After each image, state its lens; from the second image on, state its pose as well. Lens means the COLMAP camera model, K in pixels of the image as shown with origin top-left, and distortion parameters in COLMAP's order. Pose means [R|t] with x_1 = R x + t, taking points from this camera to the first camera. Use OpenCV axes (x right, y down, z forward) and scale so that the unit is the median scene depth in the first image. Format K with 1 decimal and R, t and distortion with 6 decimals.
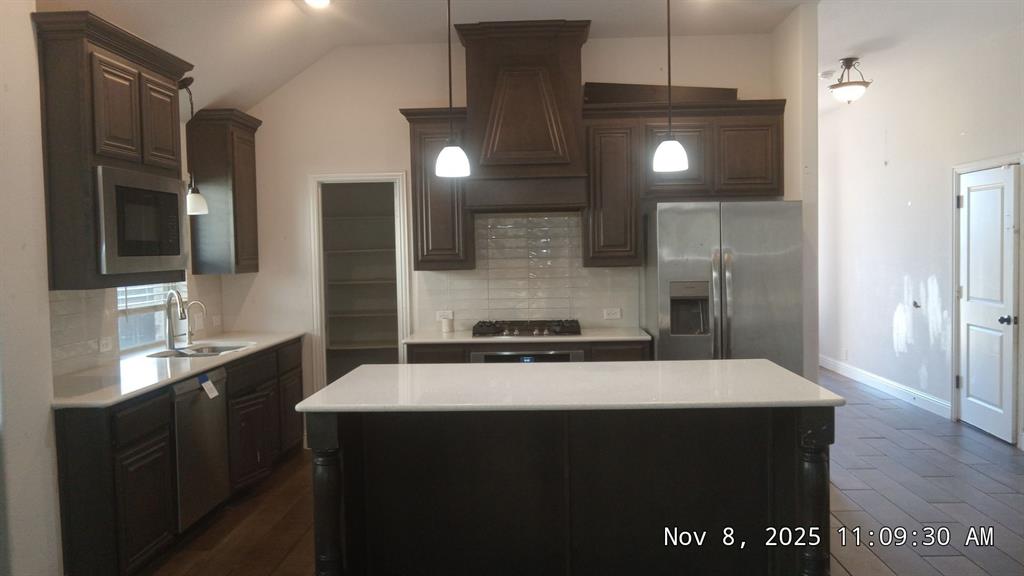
lens RADIAL K [[769.0, 0, 513.9], [0, 769.0, 280.7], [0, 0, 1]] dist [0.005460, 0.004126]
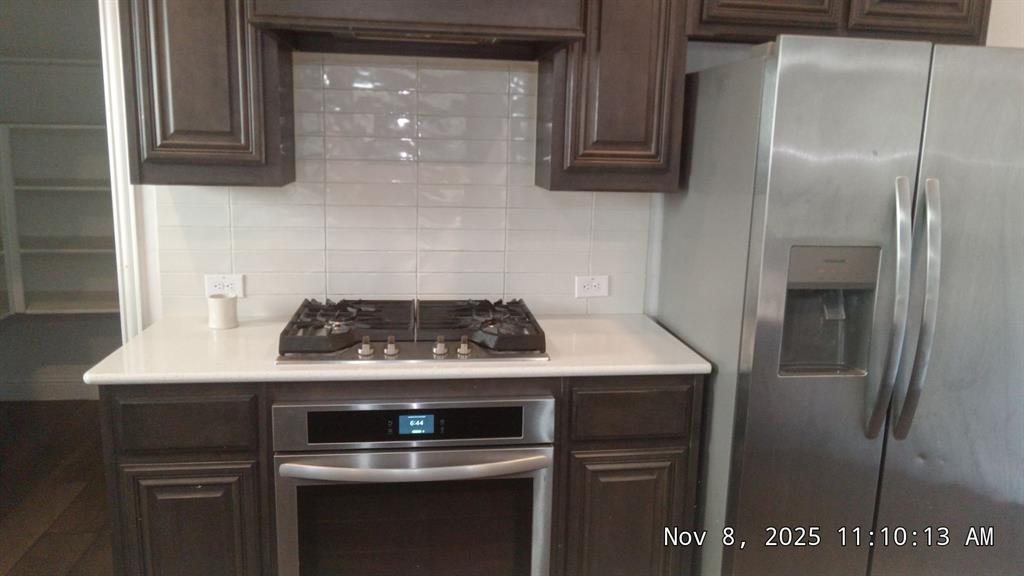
lens RADIAL K [[769.0, 0, 513.9], [0, 769.0, 280.7], [0, 0, 1]] dist [0.005460, 0.004126]
pose [[0.982699, 0.011312, 0.184863, -0.008081], [-0.038182, 0.989066, 0.142444, -0.028071], [-0.181230, -0.147038, 0.972386, 0.571753]]
